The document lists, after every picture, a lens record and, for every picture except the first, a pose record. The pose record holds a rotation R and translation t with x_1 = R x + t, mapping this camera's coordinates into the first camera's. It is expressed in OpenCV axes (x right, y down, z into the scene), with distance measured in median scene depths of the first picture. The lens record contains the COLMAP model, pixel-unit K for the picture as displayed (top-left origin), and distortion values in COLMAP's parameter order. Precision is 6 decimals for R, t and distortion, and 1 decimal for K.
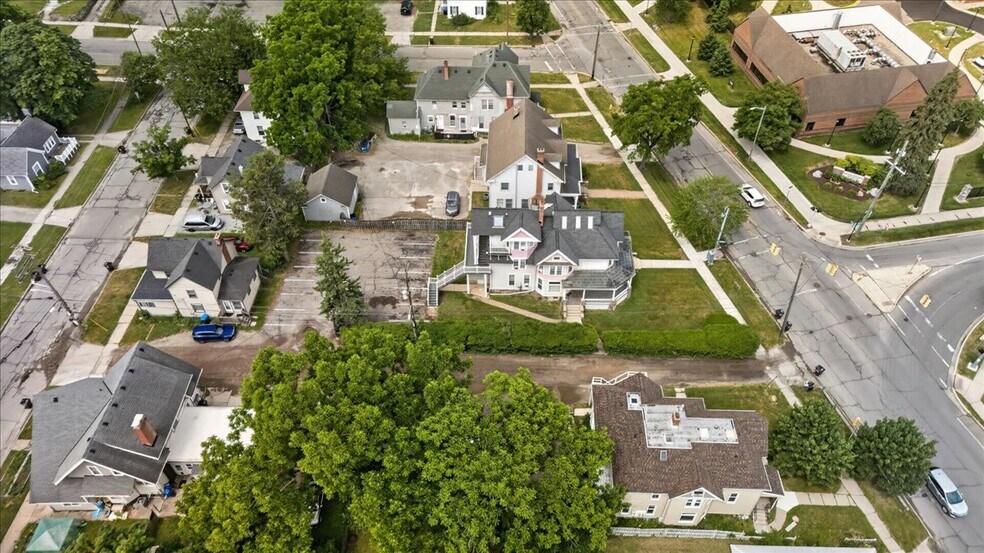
lens RADIAL K [[691.7, 0, 491.4], [0, 691.7, 271.0], [0, 0, 1]] dist [0.075451, -0.079005]
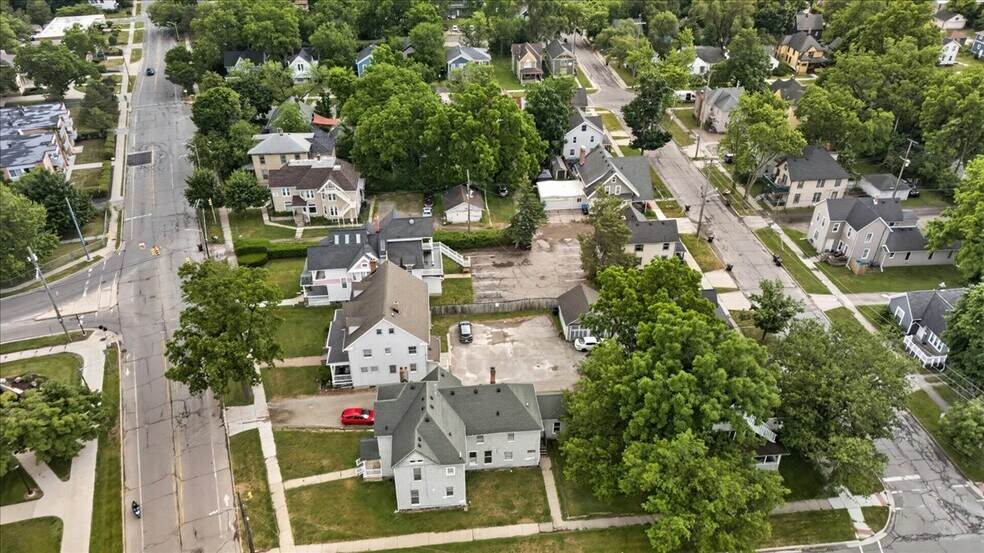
lens RADIAL K [[691.7, 0, 491.4], [0, 691.7, 271.0], [0, 0, 1]] dist [0.075451, -0.079005]
pose [[-0.991649, 0.082223, -0.099354, -0.001653], [-0.080533, 0.206922, 0.975037, -1.097595], [0.100729, 0.974896, -0.198573, 1.128779]]
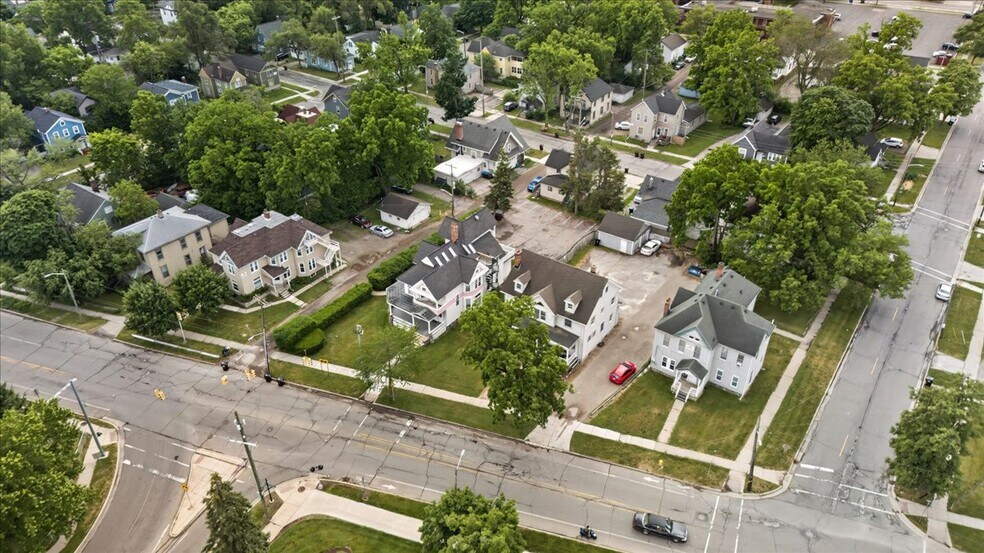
lens RADIAL K [[691.7, 0, 491.4], [0, 691.7, 271.0], [0, 0, 1]] dist [0.075451, -0.079005]
pose [[-0.564548, 0.461643, -0.684230, 0.758563], [-0.579139, 0.369117, 0.726878, -0.829935], [0.588119, 0.806622, 0.058971, 0.850882]]
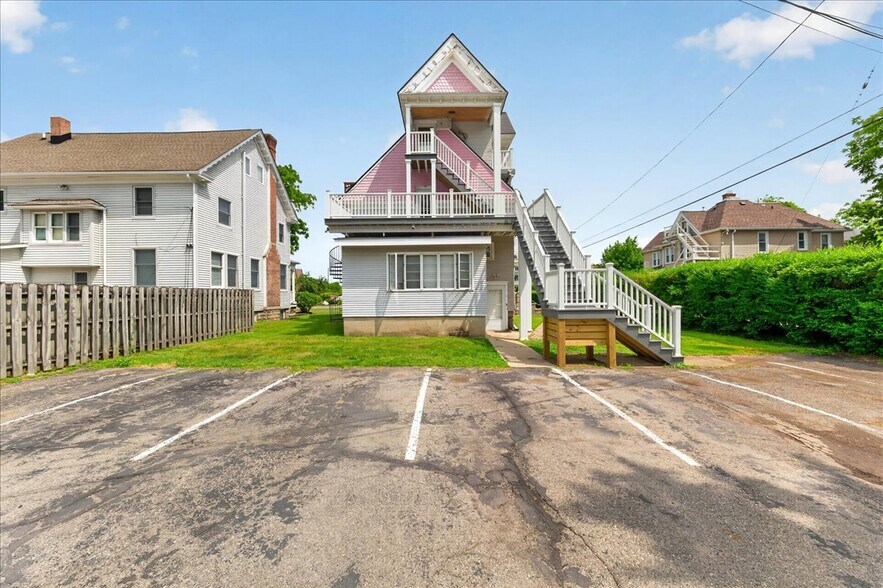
lens RADIAL K [[341.8, 0, 437.6], [0, 341.8, 293.0], [0, 0, 1]] dist [0.000928, 0.000081]
pose [[-0.019399, 0.014063, 0.999713, -0.160366], [0.720532, 0.693409, 0.004228, -0.008413], [-0.693151, 0.720407, -0.023584, 0.909960]]
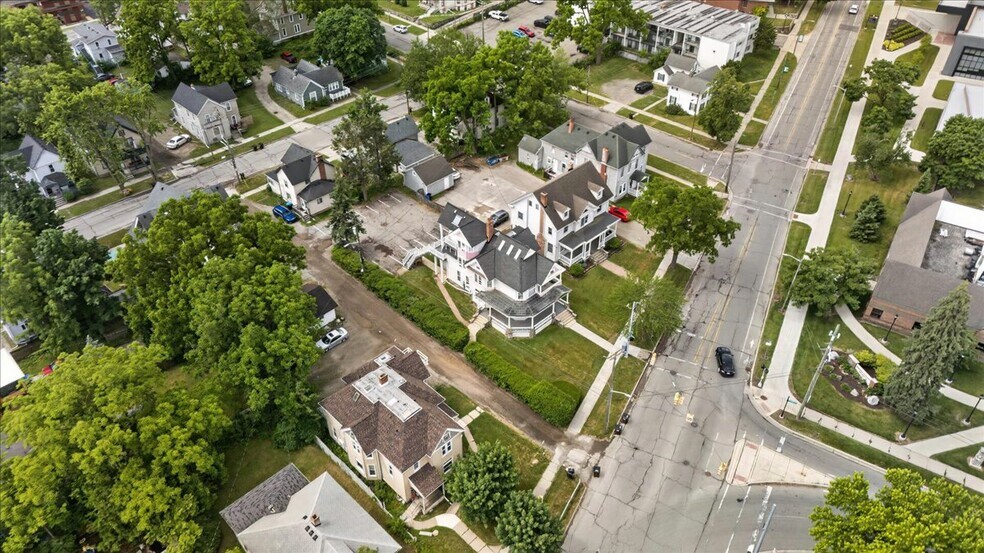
lens RADIAL K [[691.7, 0, 491.4], [0, 691.7, 271.0], [0, 0, 1]] dist [0.075451, -0.079005]
pose [[0.728273, 0.423760, -0.538559, 0.613541], [-0.489385, 0.871734, 0.024138, -0.043872], [0.479709, 0.245984, 0.842242, 0.027574]]
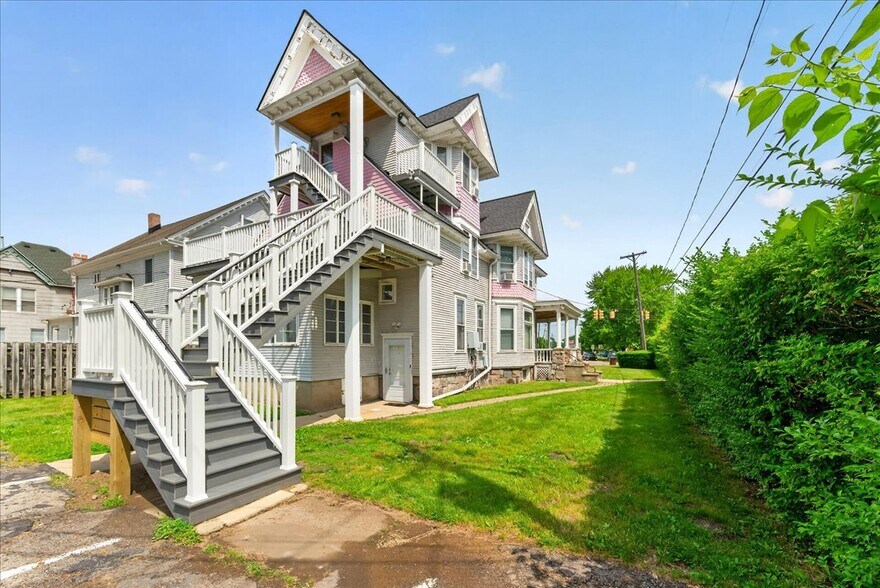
lens RADIAL K [[358.0, 0, 441.9], [0, 358.0, 349.7], [0, 0, 1]] dist [0.000502, 0.000062]
pose [[0.463035, 0.012730, 0.886249, -0.100274], [0.630722, 0.697777, -0.339554, 0.062158], [-0.622727, 0.716202, 0.315066, 0.840114]]
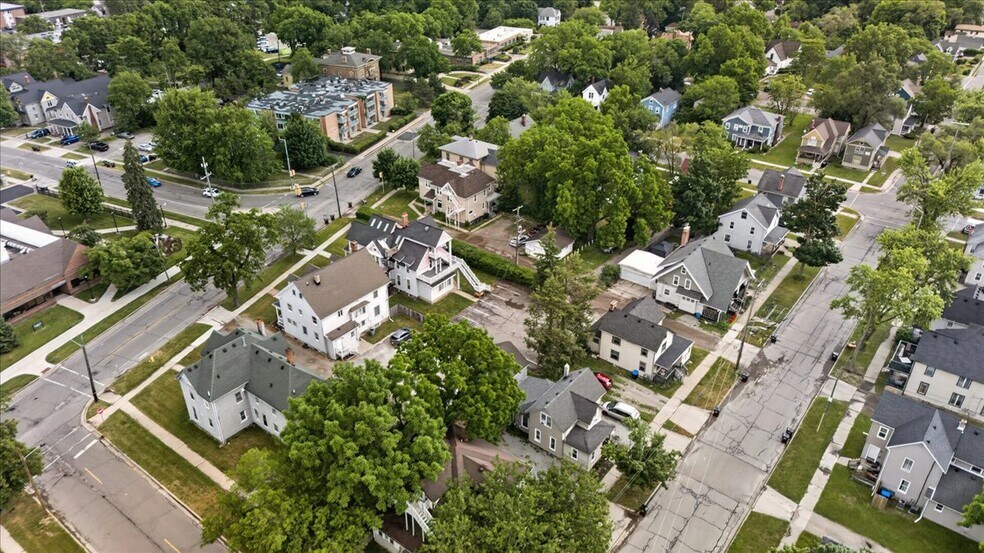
lens RADIAL K [[691.7, 0, 491.4], [0, 691.7, 271.0], [0, 0, 1]] dist [0.075451, -0.079005]
pose [[-0.807260, -0.281059, 0.518977, -0.694195], [0.429718, 0.322862, 0.843269, -0.975313], [-0.404566, 0.903751, -0.139858, 1.014317]]
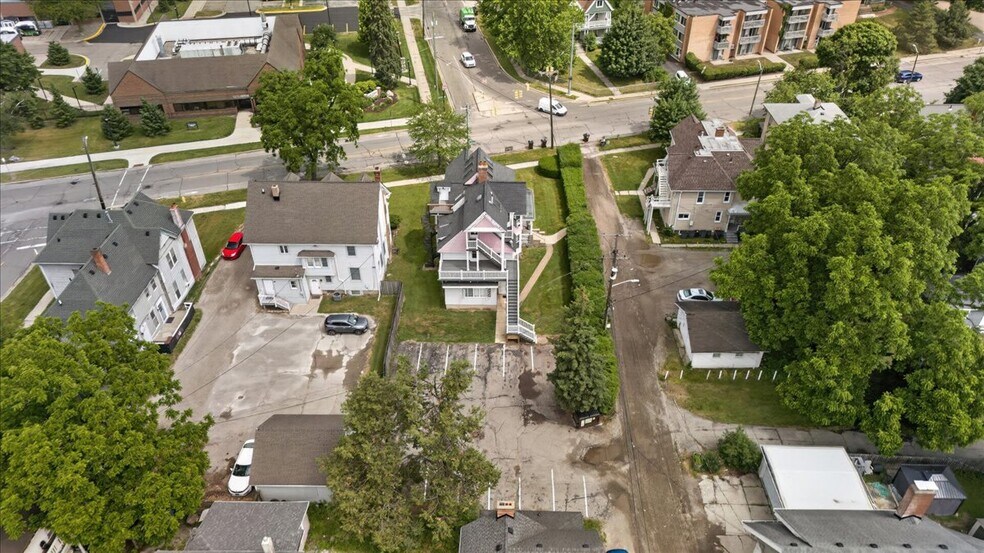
lens RADIAL K [[691.7, 0, 491.4], [0, 691.7, 271.0], [0, 0, 1]] dist [0.075451, -0.079005]
pose [[-0.011653, -0.589351, 0.807793, -0.605100], [0.721276, 0.554559, 0.415001, -0.319042], [-0.692550, 0.587477, 0.418622, 0.574273]]
